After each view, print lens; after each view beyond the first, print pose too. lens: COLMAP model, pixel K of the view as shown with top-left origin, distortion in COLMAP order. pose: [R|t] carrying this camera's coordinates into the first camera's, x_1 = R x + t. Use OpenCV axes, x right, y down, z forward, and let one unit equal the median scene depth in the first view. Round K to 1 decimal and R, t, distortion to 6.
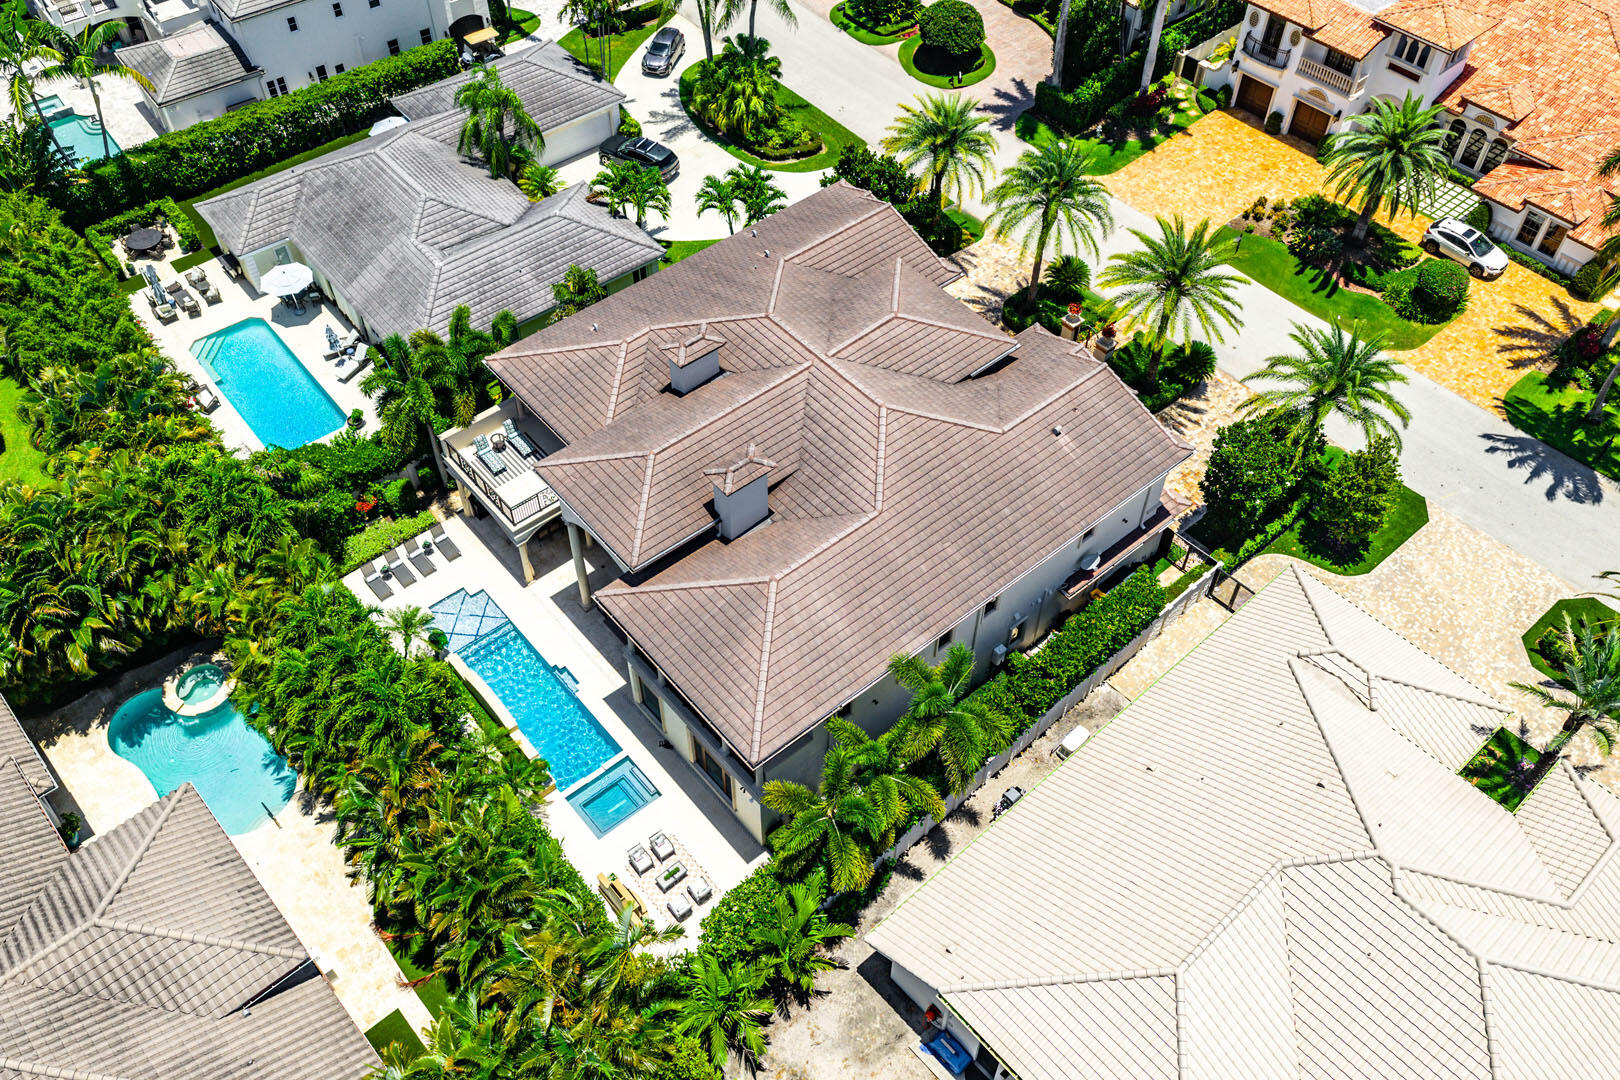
lens RADIAL K [[1356.2, 0, 810.0], [0, 1356.2, 540.0], [0, 0, 1]] dist [-0.010126, -0.003121]
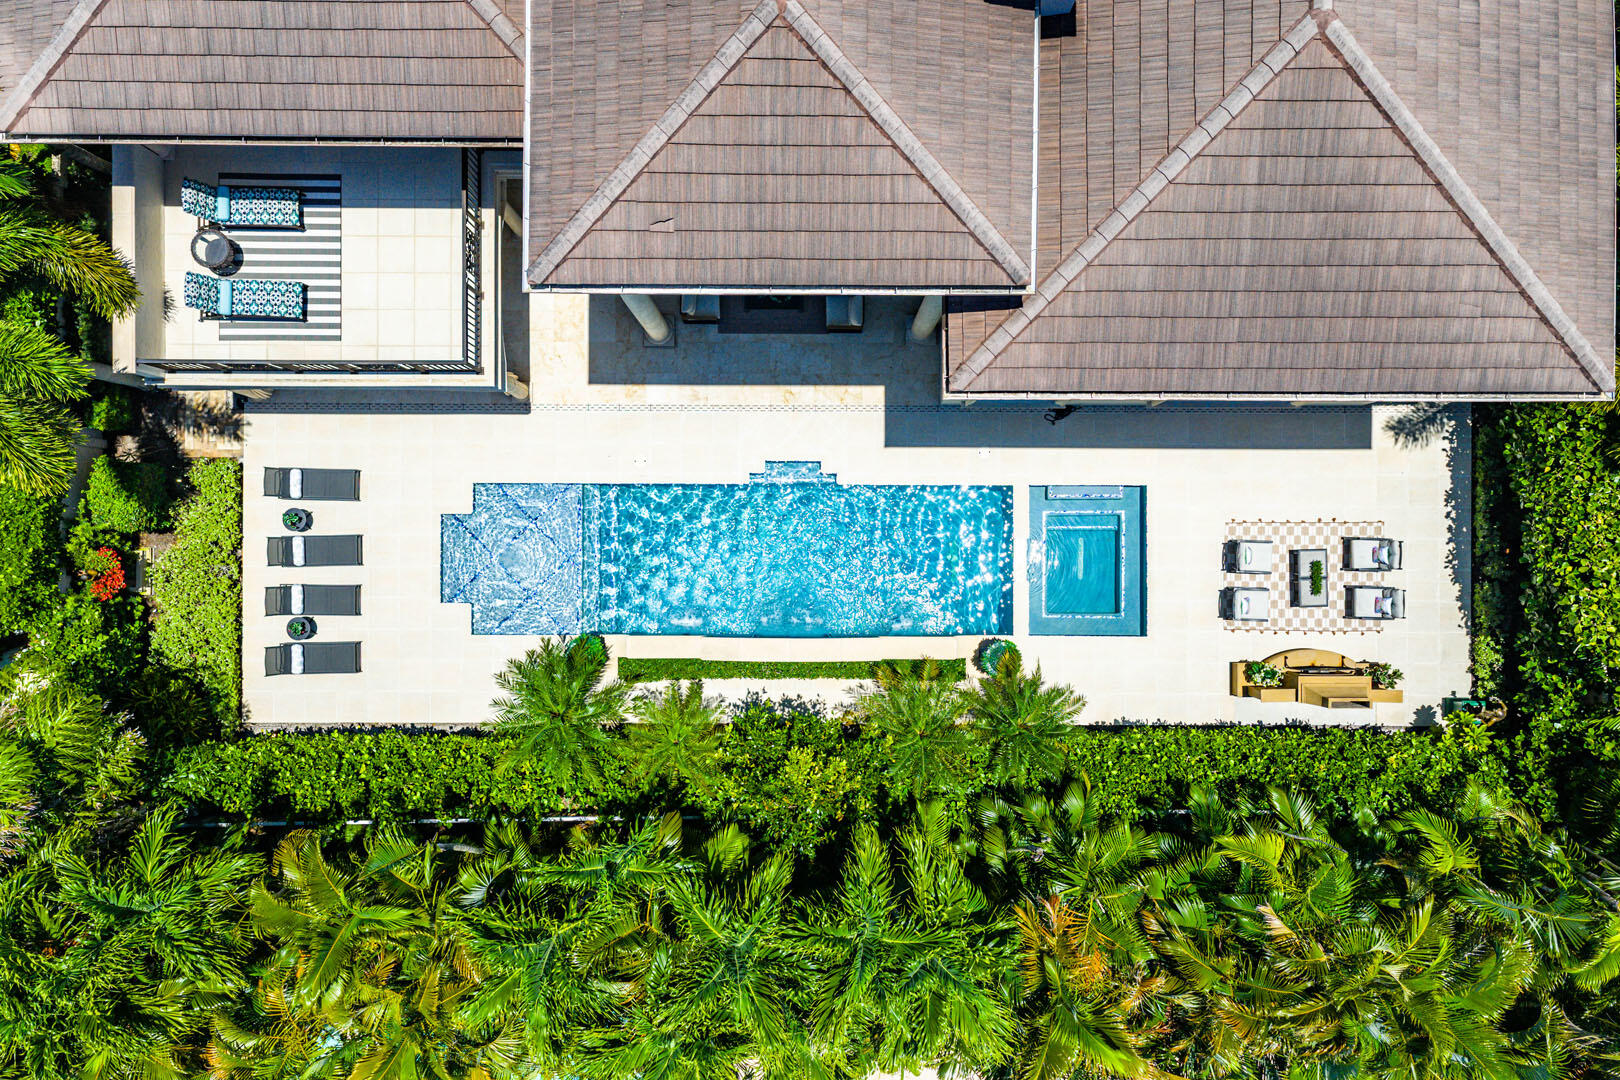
lens RADIAL K [[1317.0, 0, 810.0], [0, 1317.0, 540.0], [0, 0, 1]] dist [0.033728, -0.002785]
pose [[0.643399, -0.765390, 0.014726, -0.184574], [0.572282, 0.493668, 0.654817, -0.178436], [-0.508460, -0.412881, 0.755644, 0.580320]]
